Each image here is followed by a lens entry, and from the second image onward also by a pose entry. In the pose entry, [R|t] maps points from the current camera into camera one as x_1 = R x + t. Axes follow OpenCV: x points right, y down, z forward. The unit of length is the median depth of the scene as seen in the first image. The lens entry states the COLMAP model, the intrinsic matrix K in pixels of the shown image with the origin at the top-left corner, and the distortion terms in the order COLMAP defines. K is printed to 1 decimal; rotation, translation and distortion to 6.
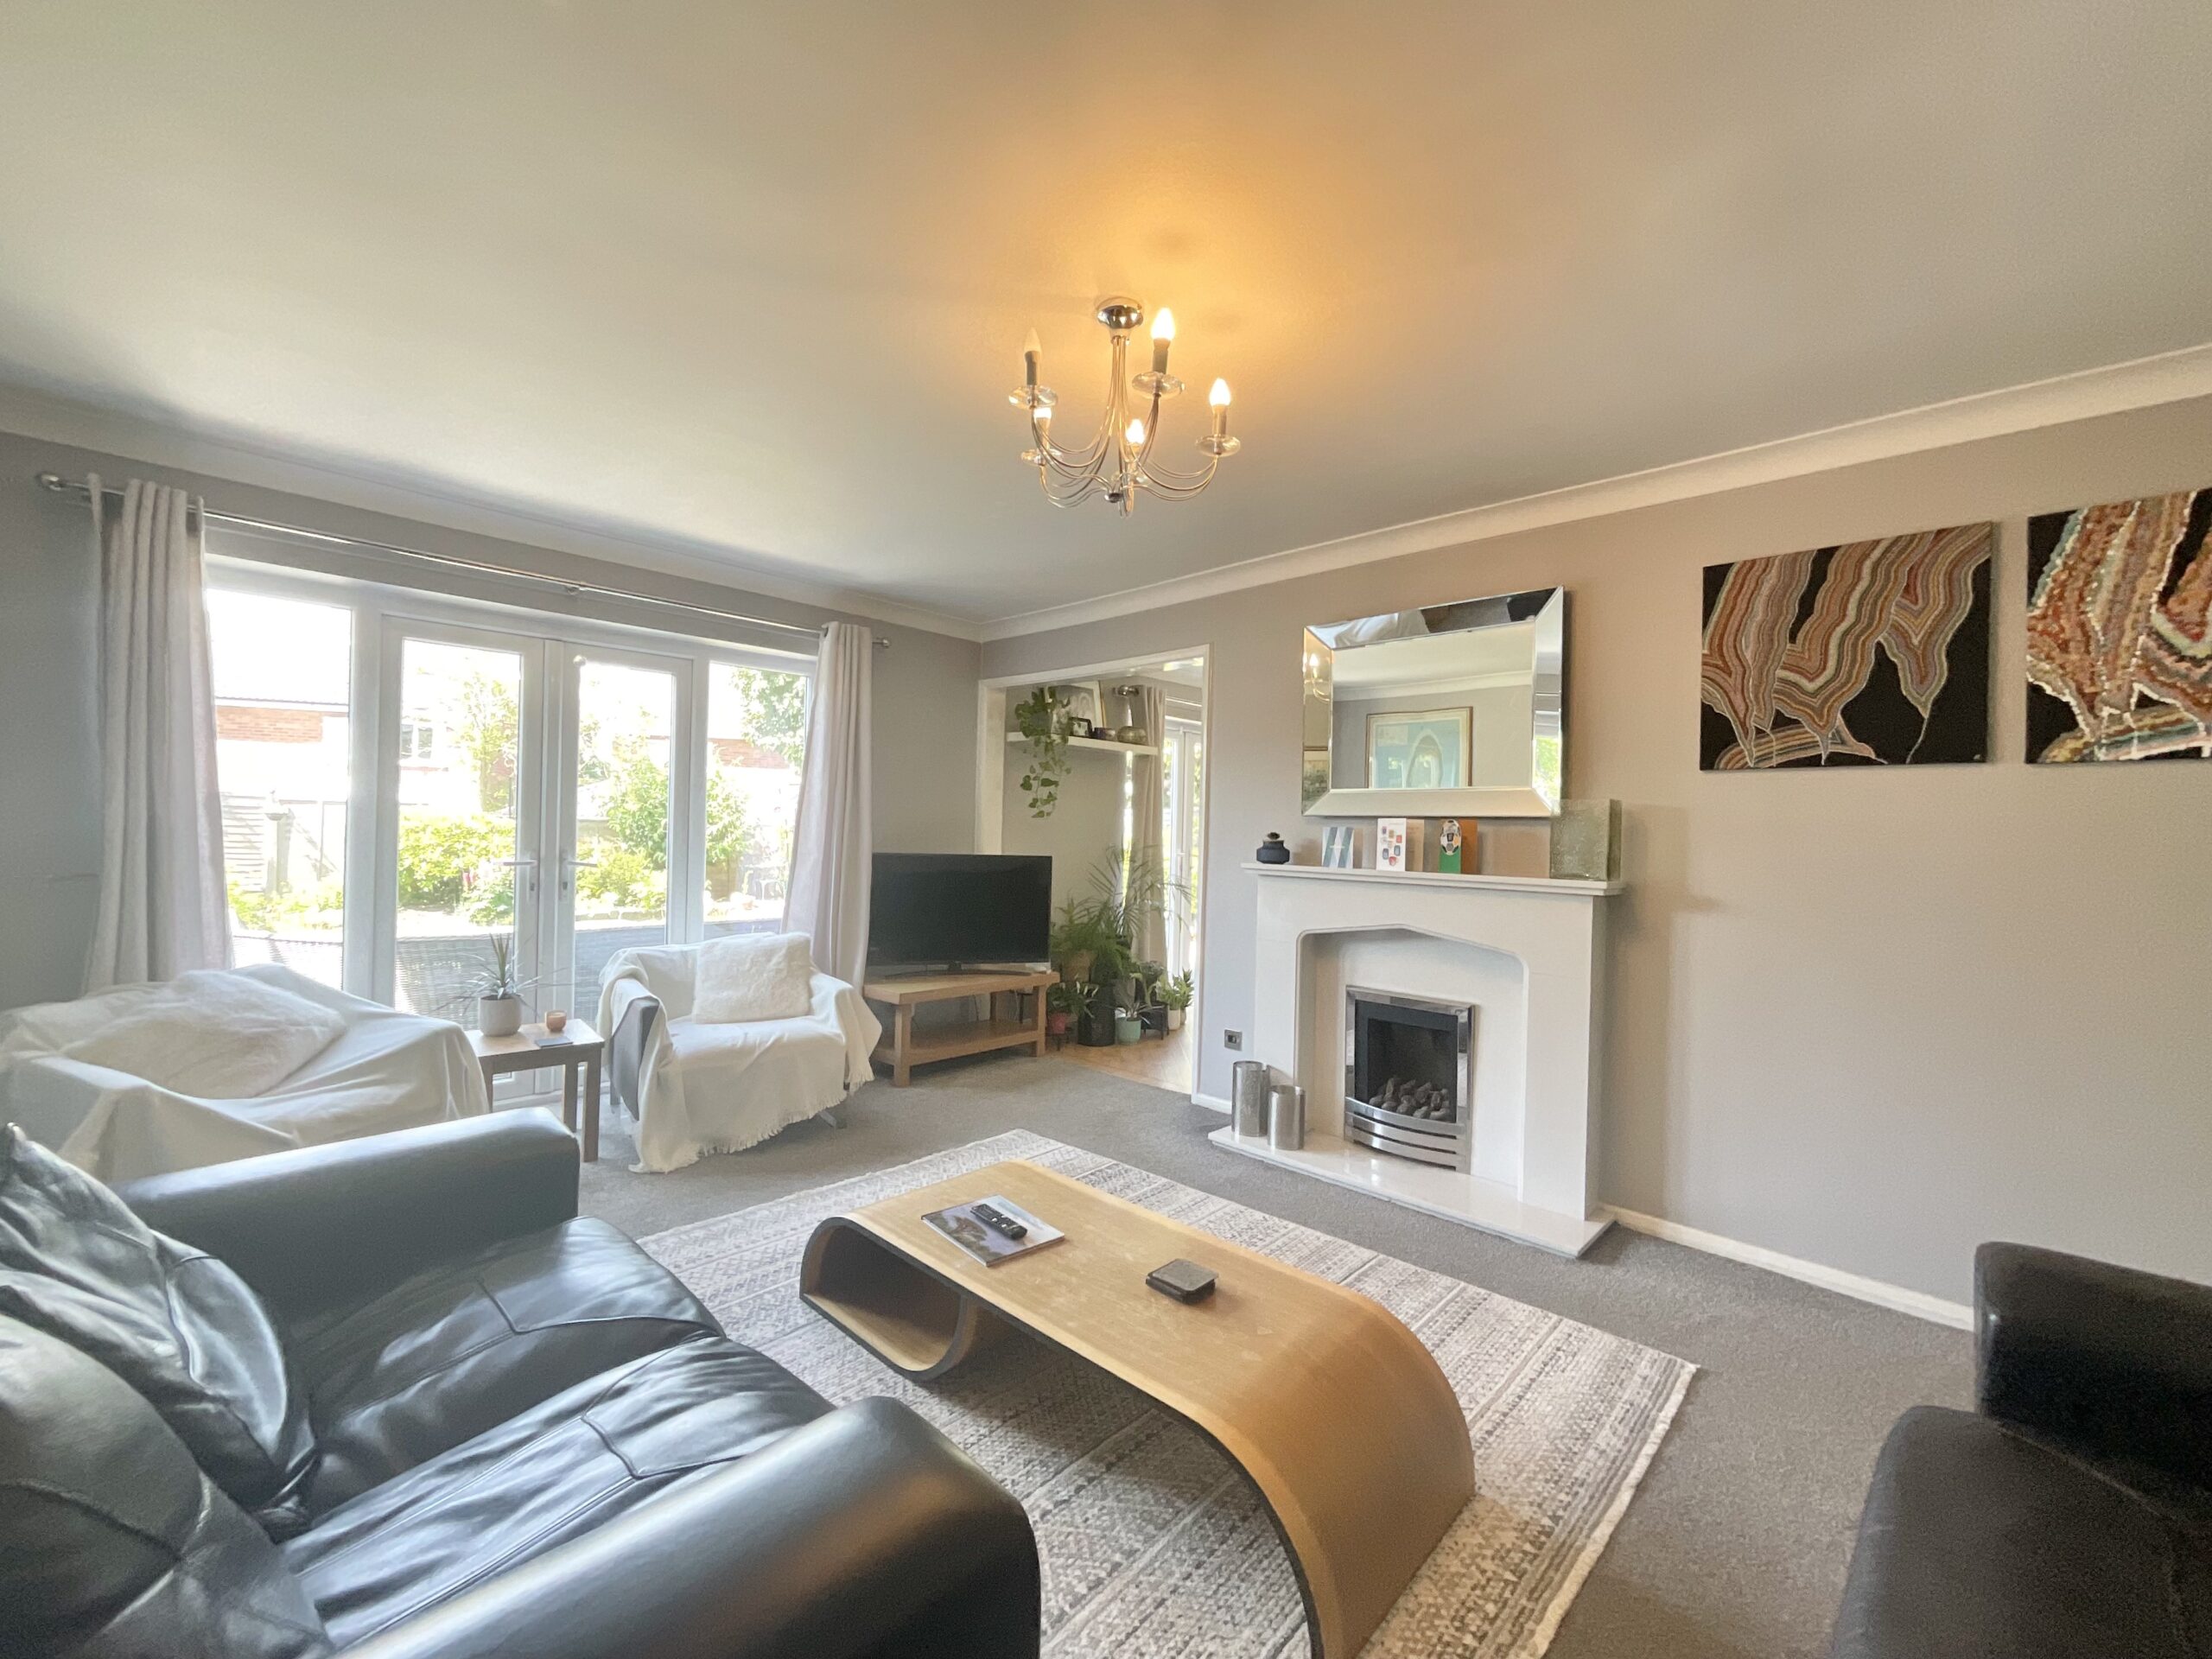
lens RADIAL K [[897.1, 0, 1106.2], [0, 897.1, 833.0], [0, 0, 1]] dist [-0.001297, 0.000465]
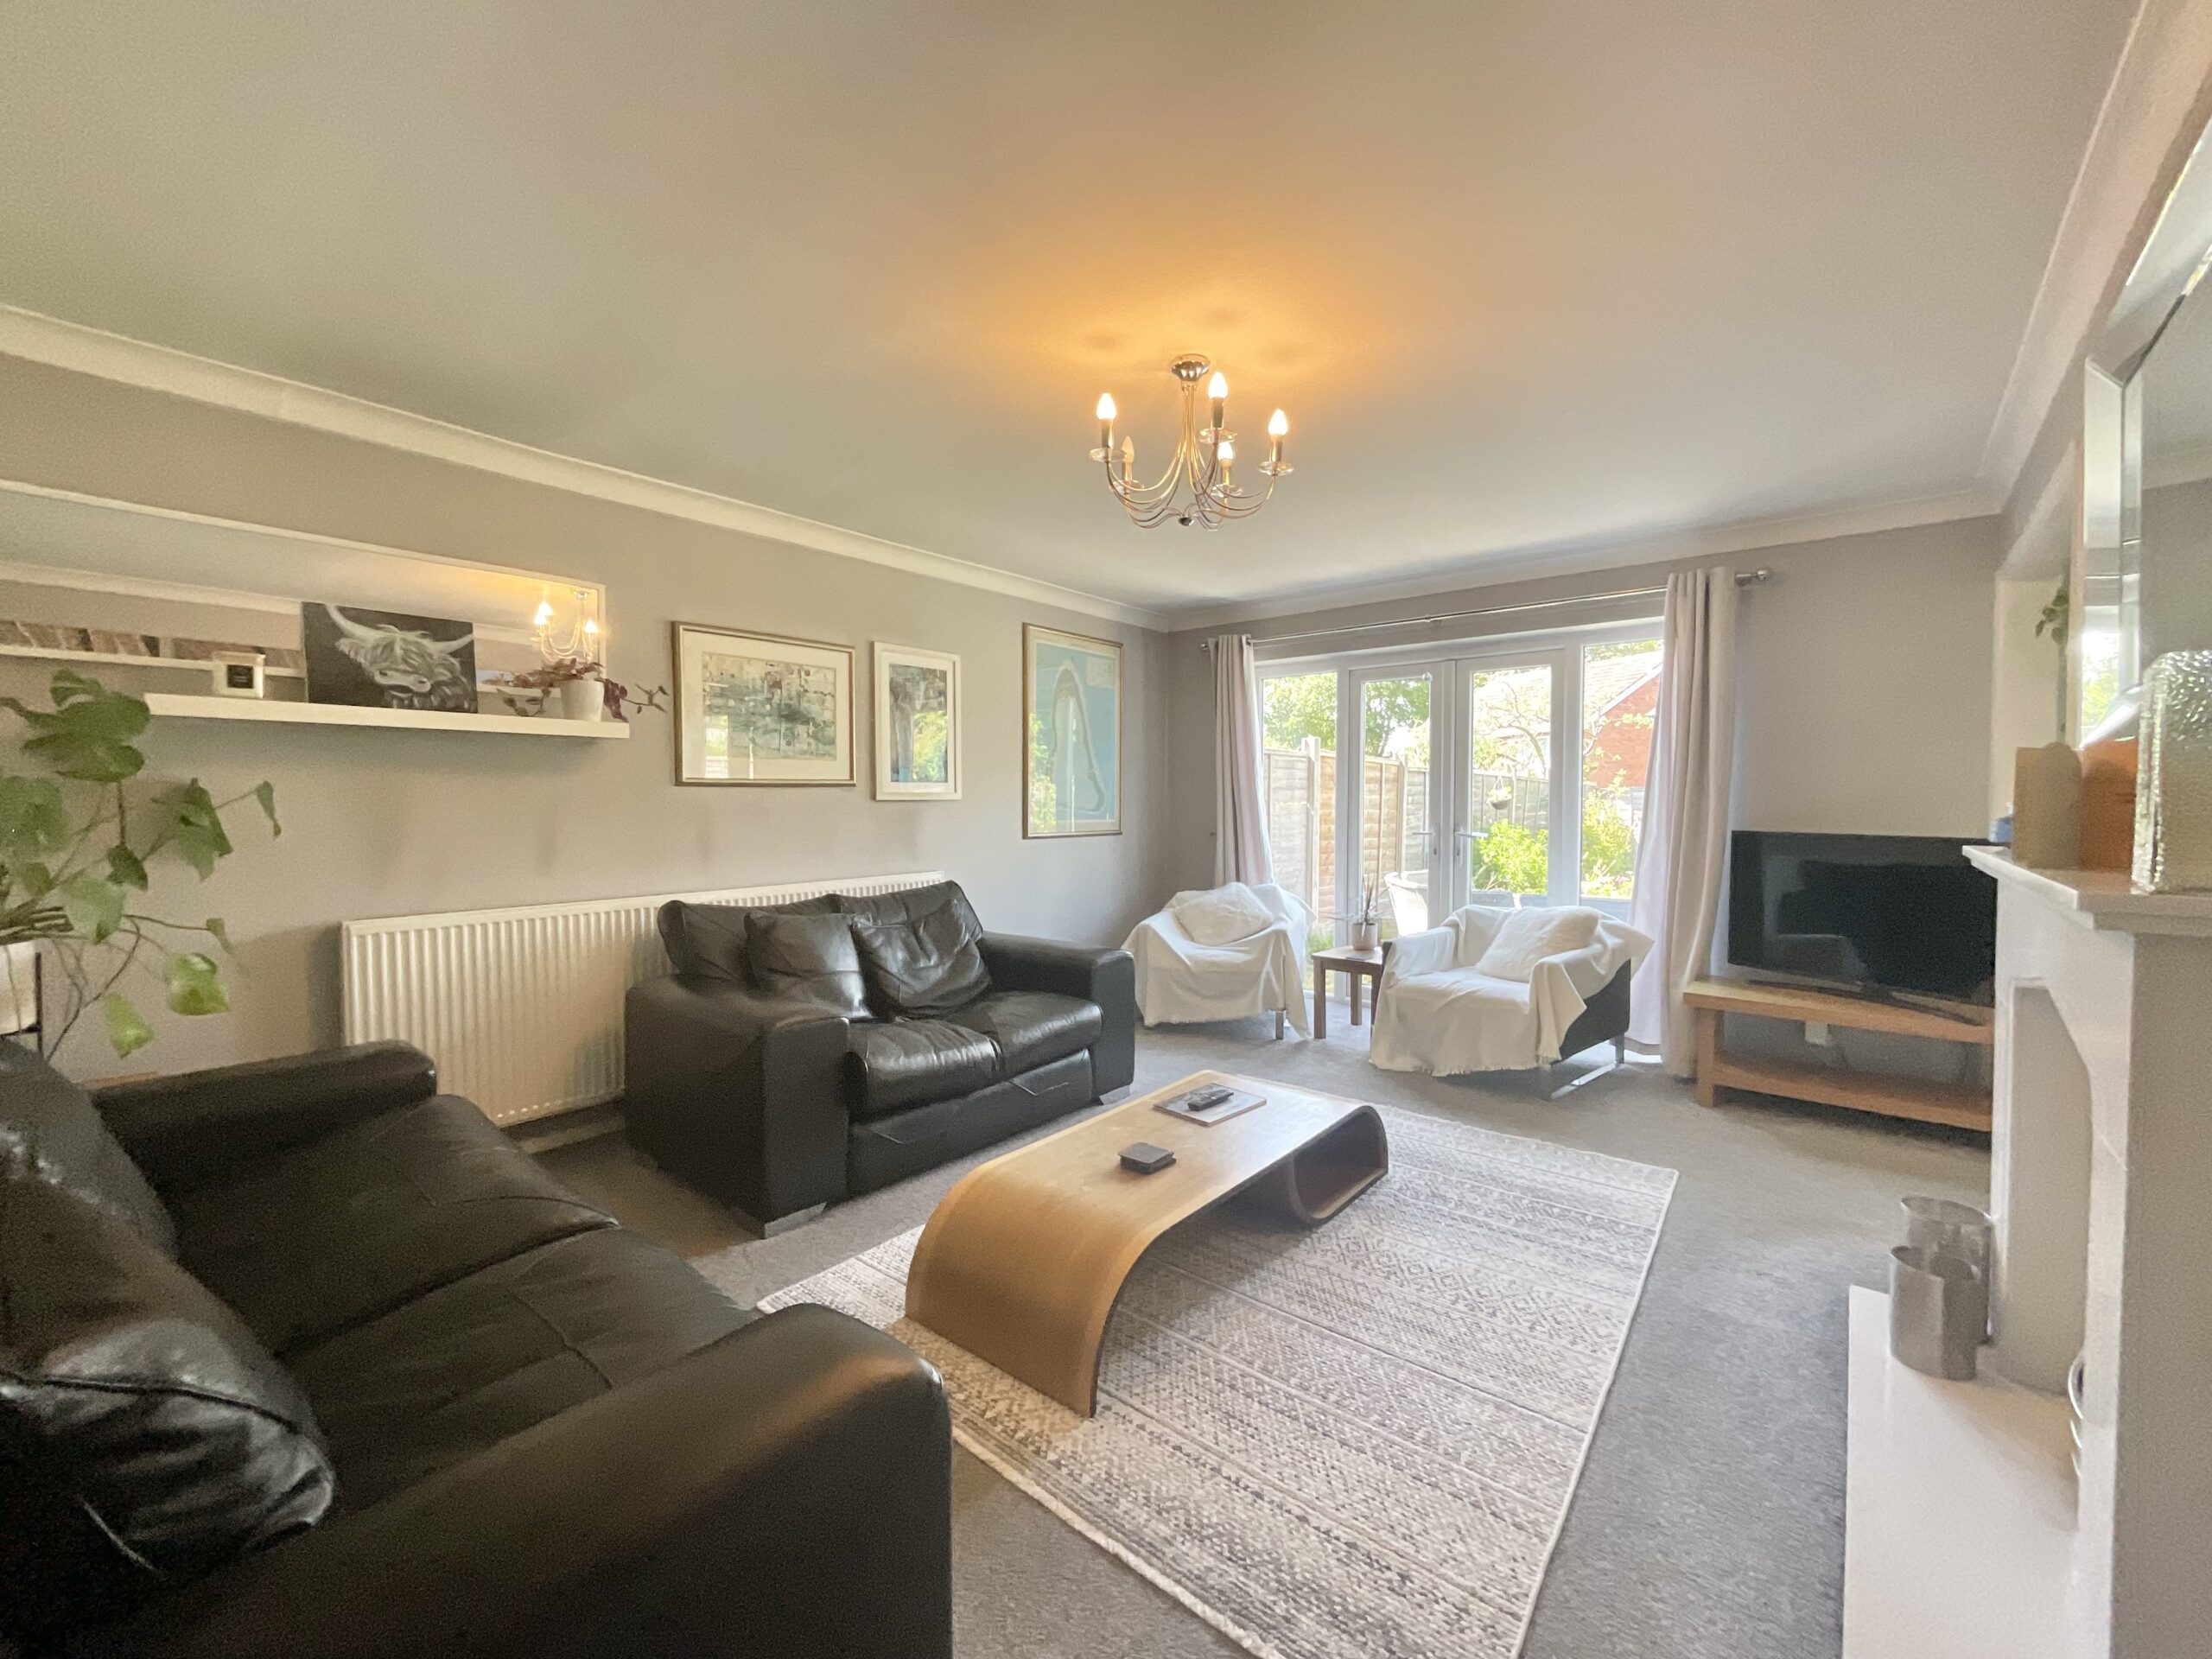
lens RADIAL K [[897.1, 0, 1113.2], [0, 897.1, 839.6], [0, 0, 1]] dist [-0.001297, 0.000465]
pose [[0.080471, 0.017683, -0.996600, 0.748836], [-0.002521, 0.999843, 0.017537, 0.022515], [0.996754, 0.001101, 0.080503, 0.490826]]
